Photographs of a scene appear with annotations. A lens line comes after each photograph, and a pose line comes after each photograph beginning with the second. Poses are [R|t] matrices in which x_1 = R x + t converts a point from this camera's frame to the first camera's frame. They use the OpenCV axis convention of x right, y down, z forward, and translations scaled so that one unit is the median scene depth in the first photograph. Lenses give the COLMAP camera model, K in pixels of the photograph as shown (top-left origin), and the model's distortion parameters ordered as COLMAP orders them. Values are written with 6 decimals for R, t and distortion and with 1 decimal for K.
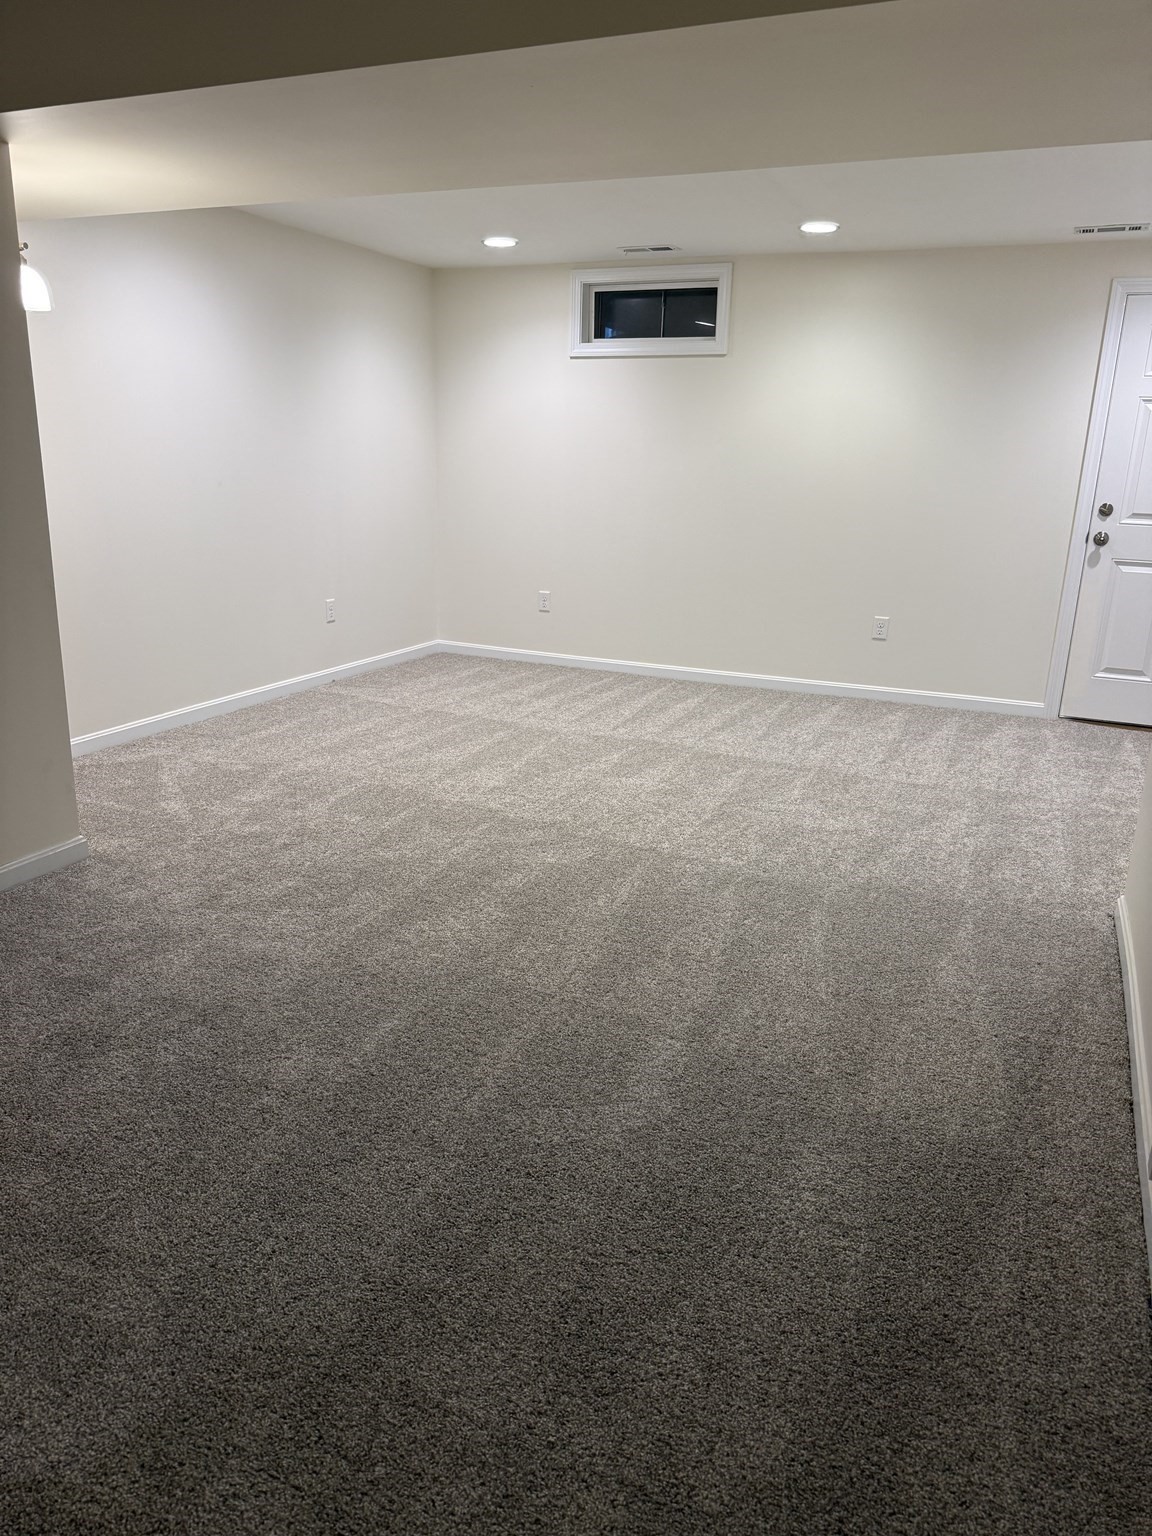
lens RADIAL K [[1118.0, 0, 576.0], [0, 1118.0, 768.0], [0, 0, 1]] dist [0.110093, -0.181778]
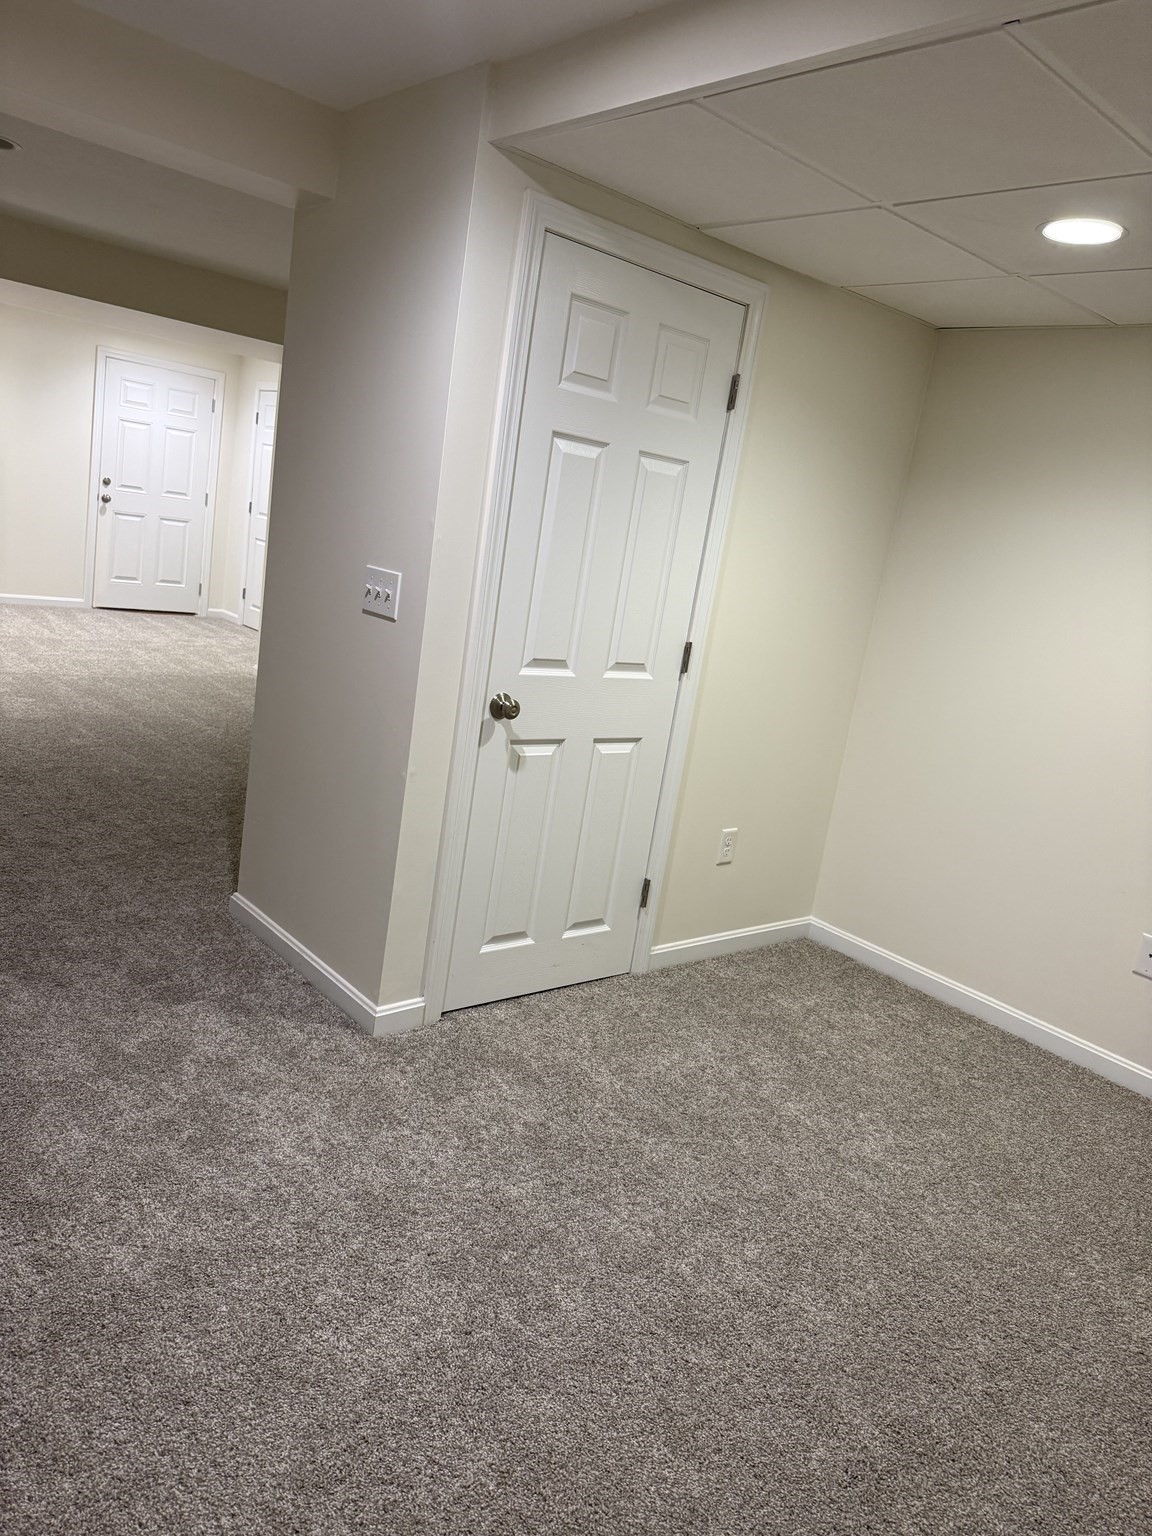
lens RADIAL K [[1102.6, 0, 605.8], [0, 1102.6, 767.4], [0, 0, 1]] dist [0.104959, -0.177978]
pose [[0.416277, -0.160770, 0.894912, -0.849536], [0.109743, 0.985932, 0.126073, 0.070515], [-0.902591, 0.045728, 0.428064, -0.400631]]
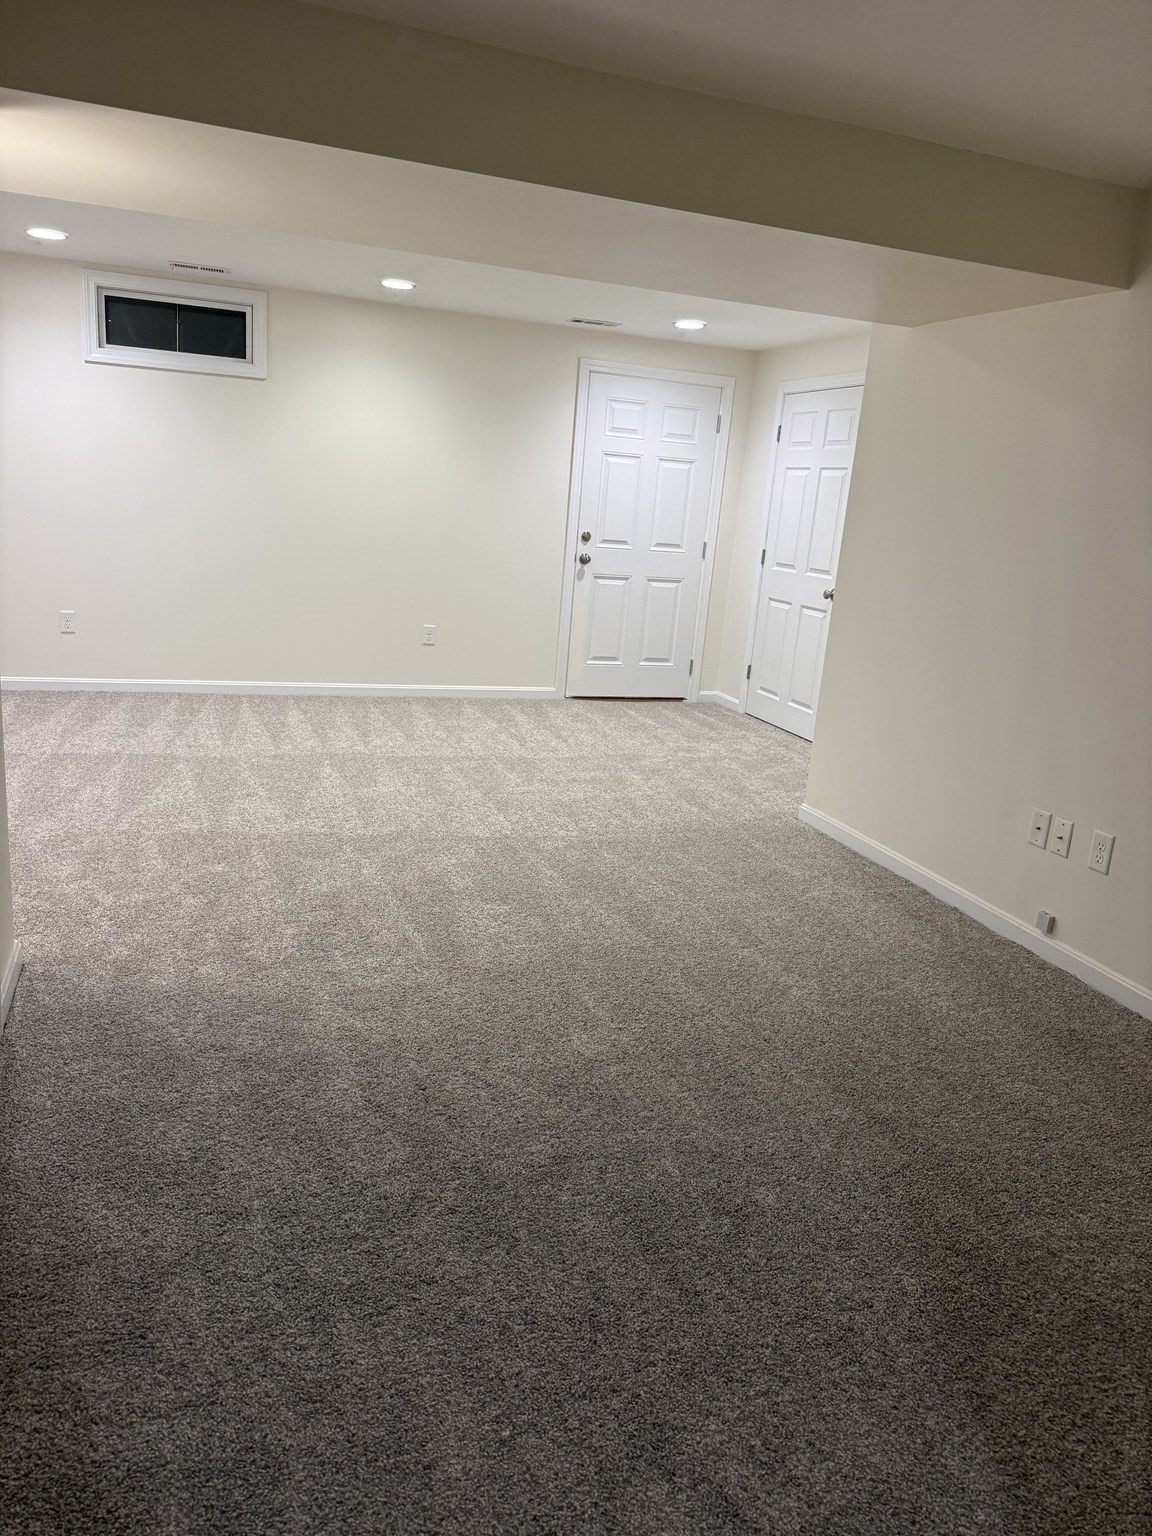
lens RADIAL K [[1102.6, 0, 605.8], [0, 1102.6, 767.4], [0, 0, 1]] dist [0.104959, -0.177978]
pose [[0.710529, -0.138143, 0.689975, -0.471504], [0.134403, 0.989131, 0.059632, -0.038875], [-0.690713, 0.050365, 0.721373, 0.076733]]
